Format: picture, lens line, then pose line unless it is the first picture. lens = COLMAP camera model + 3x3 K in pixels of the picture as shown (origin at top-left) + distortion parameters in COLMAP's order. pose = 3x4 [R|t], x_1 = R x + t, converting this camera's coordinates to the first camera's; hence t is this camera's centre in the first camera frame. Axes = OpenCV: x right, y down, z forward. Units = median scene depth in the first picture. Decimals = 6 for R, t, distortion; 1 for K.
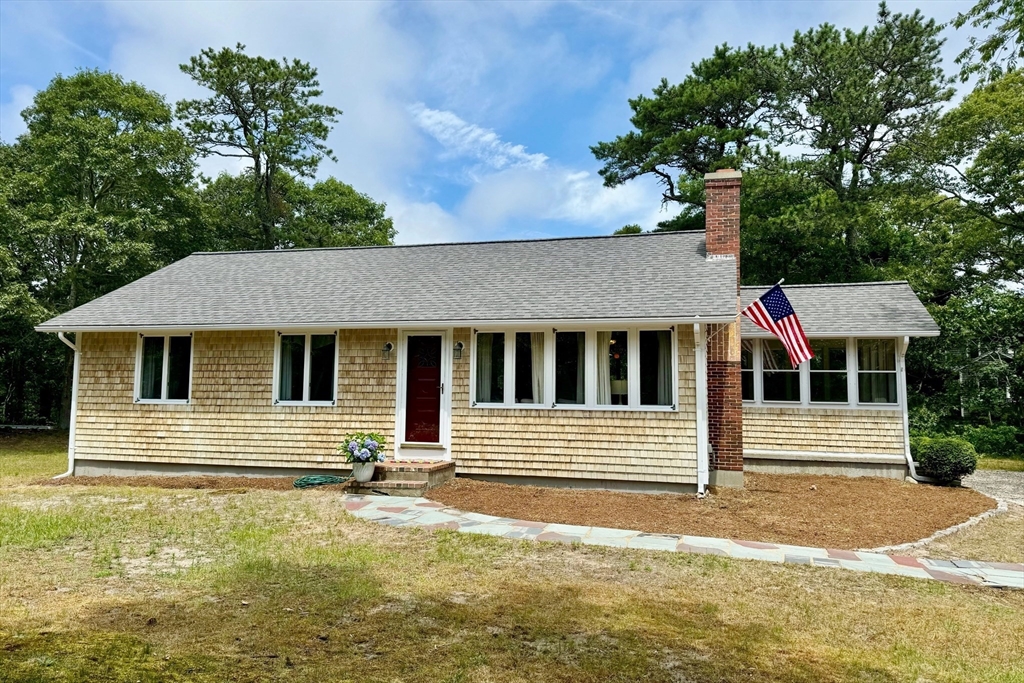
lens RADIAL K [[709.6, 0, 512.5], [0, 709.6, 336.7], [0, 0, 1]] dist [0.058320, 0.000280]
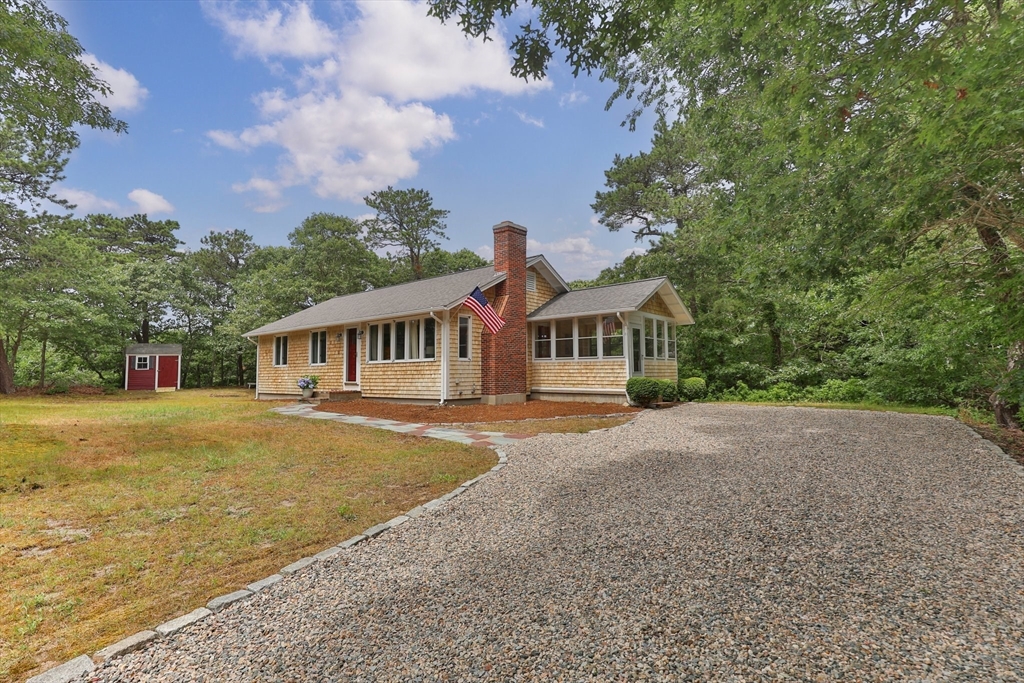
lens RADIAL K [[468.4, 0, 514.6], [0, 468.4, 345.6], [0, 0, 1]] dist [-0.000635, 0.000307]
pose [[0.916401, -0.041321, -0.398122, 0.722938], [0.045019, 0.998986, -0.000060, 0.059741], [0.397721, -0.017868, 0.917333, -0.024175]]
